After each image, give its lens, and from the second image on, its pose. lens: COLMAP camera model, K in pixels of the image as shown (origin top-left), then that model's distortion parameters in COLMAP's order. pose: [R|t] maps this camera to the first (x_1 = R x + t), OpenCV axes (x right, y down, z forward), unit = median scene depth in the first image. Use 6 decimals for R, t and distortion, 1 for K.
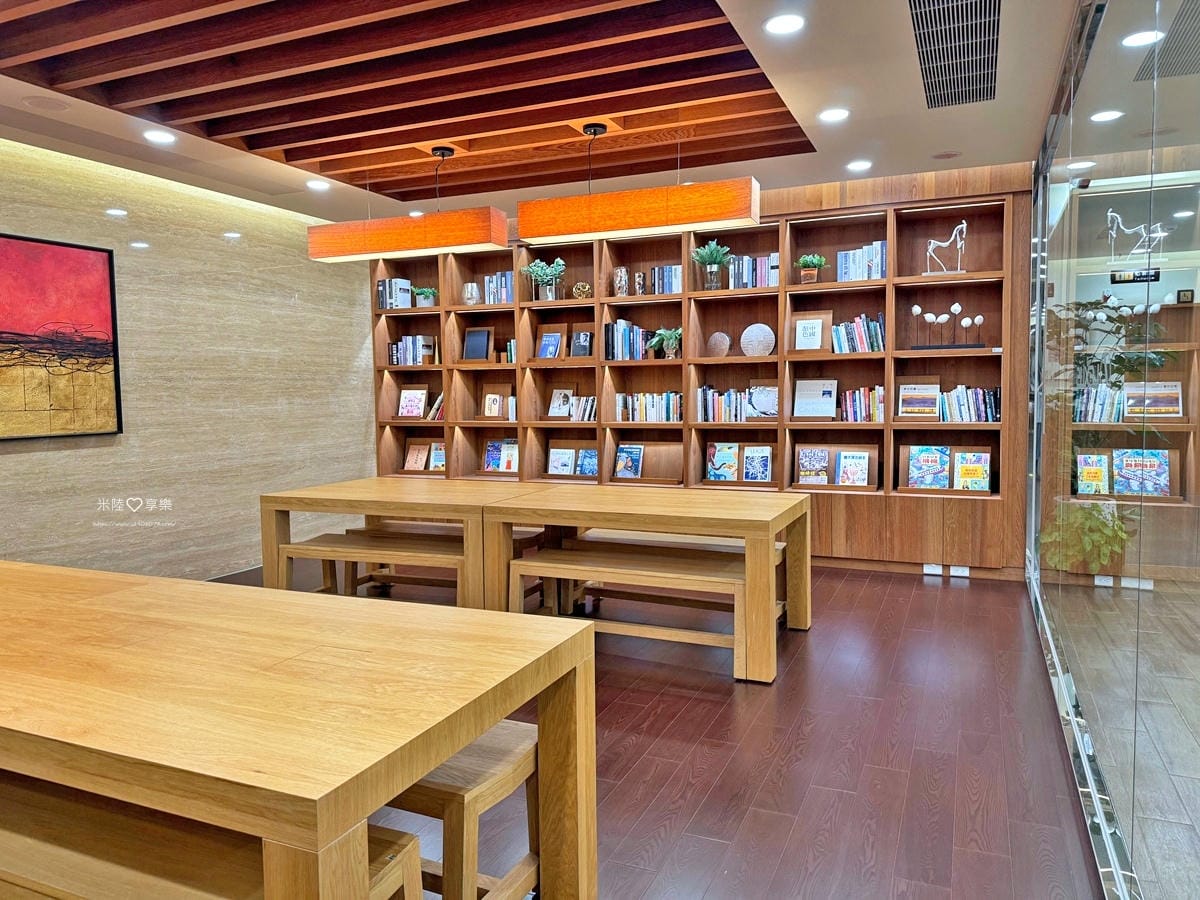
lens RADIAL K [[850.6, 0, 600.4], [0, 850.6, 449.5], [0, 0, 1]] dist [0.033373, -0.037208]
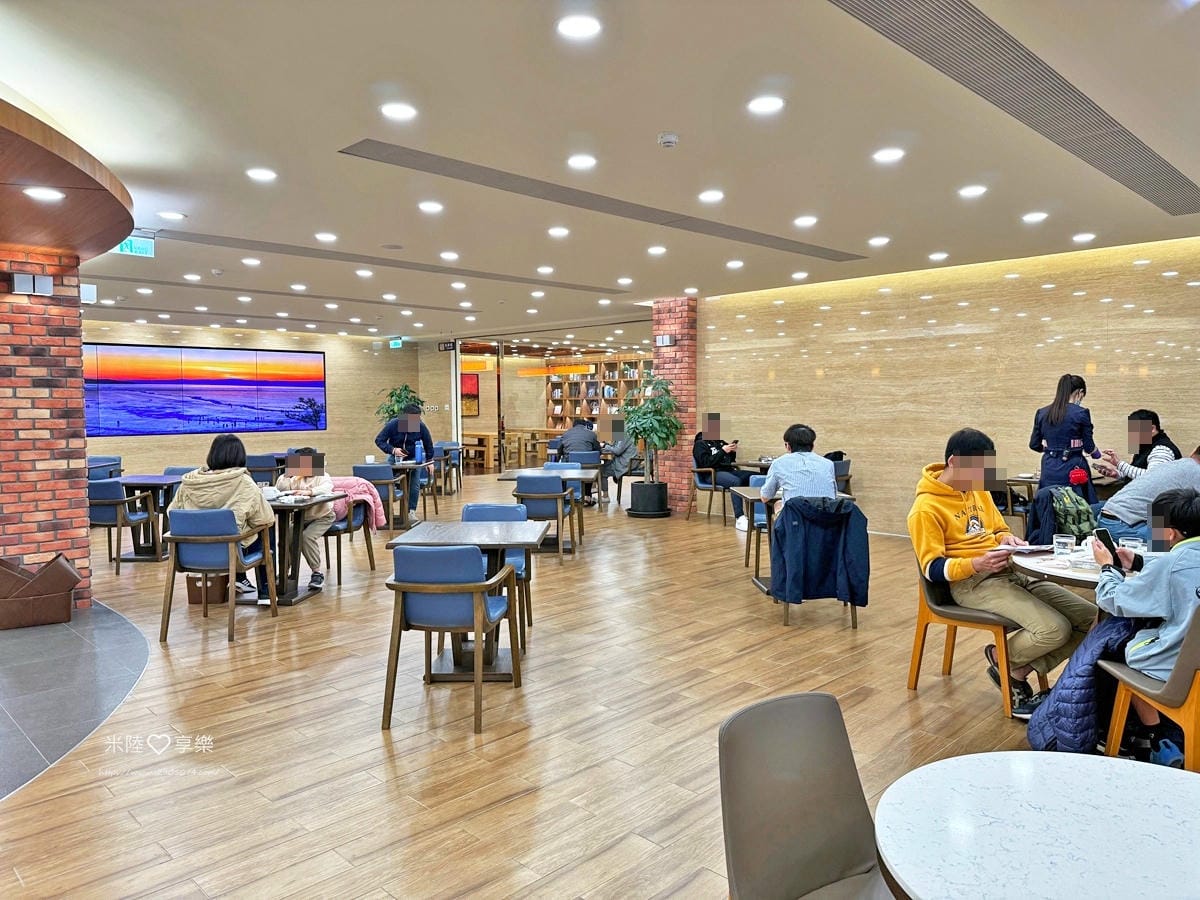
lens RADIAL K [[850.6, 0, 599.5], [0, 850.6, 448.1], [0, 0, 1]] dist [0.033373, -0.037208]
pose [[0.931214, 0.019721, -0.363940, 1.166918], [-0.026594, 0.999550, -0.013883, 0.139300], [0.363502, 0.022606, 0.931319, -2.056707]]
